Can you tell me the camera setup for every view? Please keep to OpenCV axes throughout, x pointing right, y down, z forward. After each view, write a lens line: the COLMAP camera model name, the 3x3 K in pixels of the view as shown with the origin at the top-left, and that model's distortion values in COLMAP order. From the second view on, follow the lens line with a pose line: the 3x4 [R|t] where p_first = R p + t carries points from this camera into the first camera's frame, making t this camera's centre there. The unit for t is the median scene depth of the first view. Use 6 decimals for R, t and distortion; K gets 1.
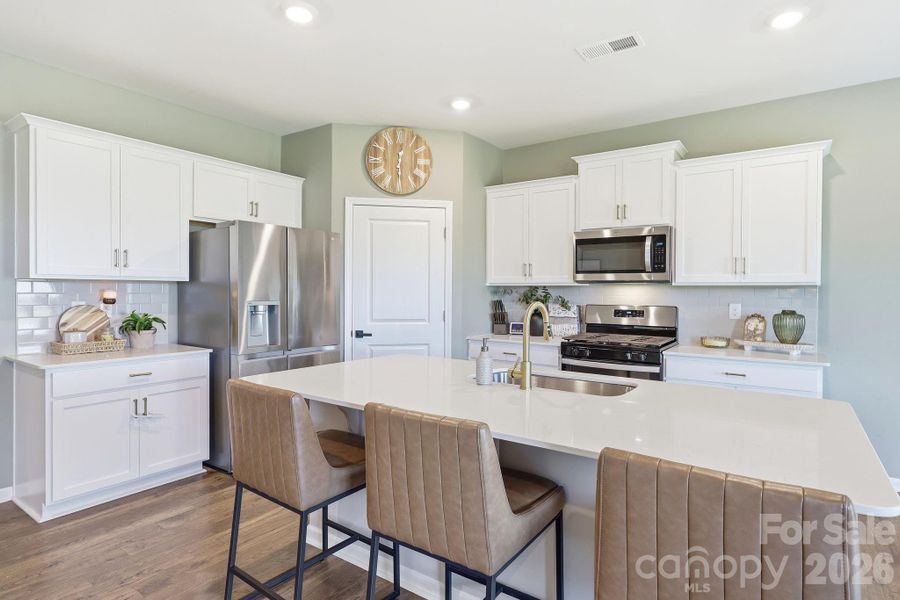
lens RADIAL K [[482.1, 0, 452.7], [0, 482.1, 303.7], [0, 0, 1]] dist [-0.010314, 0.002344]
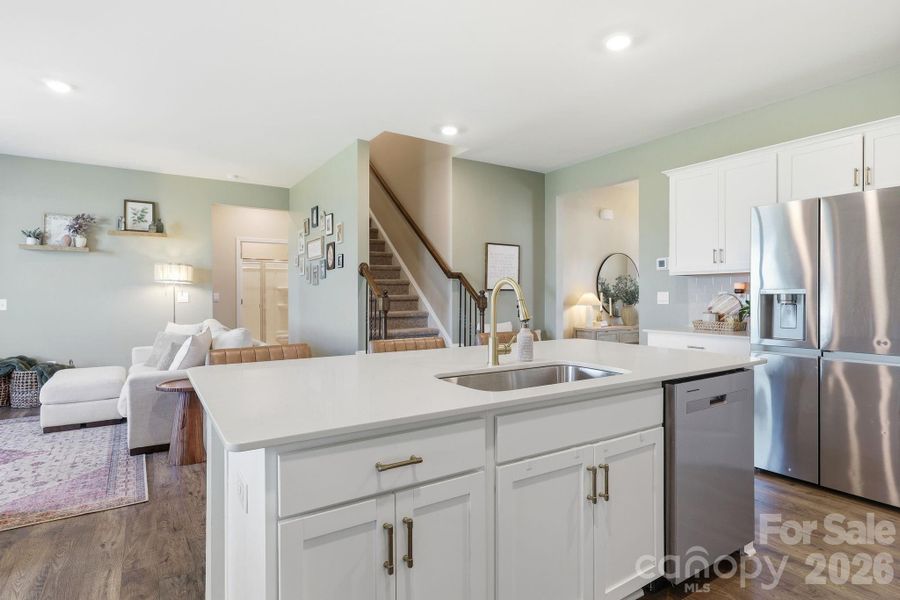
lens RADIAL K [[482.1, 0, 465.2], [0, 482.1, 298.5], [0, 0, 1]] dist [-0.010314, 0.002344]
pose [[-0.353528, -0.000170, -0.935424, 0.586646], [-0.025539, 0.999629, 0.009471, 0.018163], [0.935075, 0.027238, -0.353402, 0.675407]]
